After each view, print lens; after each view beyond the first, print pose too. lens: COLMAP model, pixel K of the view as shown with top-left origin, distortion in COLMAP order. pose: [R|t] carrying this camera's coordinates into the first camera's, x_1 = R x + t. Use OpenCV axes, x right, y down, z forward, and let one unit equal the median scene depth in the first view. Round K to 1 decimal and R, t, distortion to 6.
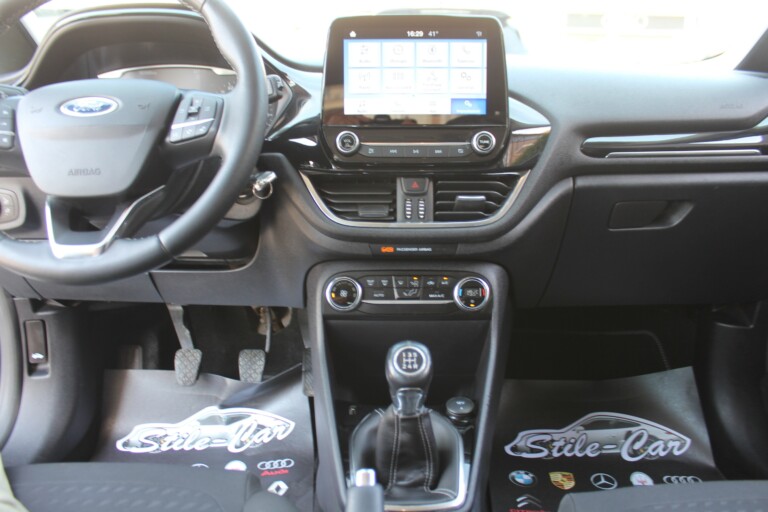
lens RADIAL K [[704.8, 0, 384.0], [0, 704.8, 256.0], [0, 0, 1]] dist [-0.105402, 0.010398]
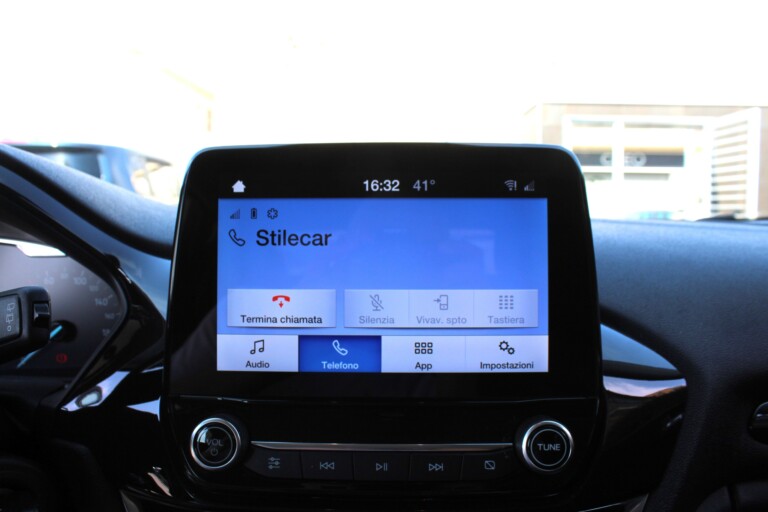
lens RADIAL K [[704.8, 0, 384.0], [0, 704.8, 256.0], [0, 0, 1]] dist [-0.105402, 0.010398]
pose [[0.999010, 0.002631, -0.044415, 0.065025], [-0.011246, 0.980766, -0.194862, -0.189879], [0.043048, 0.195168, 0.979825, 0.577366]]
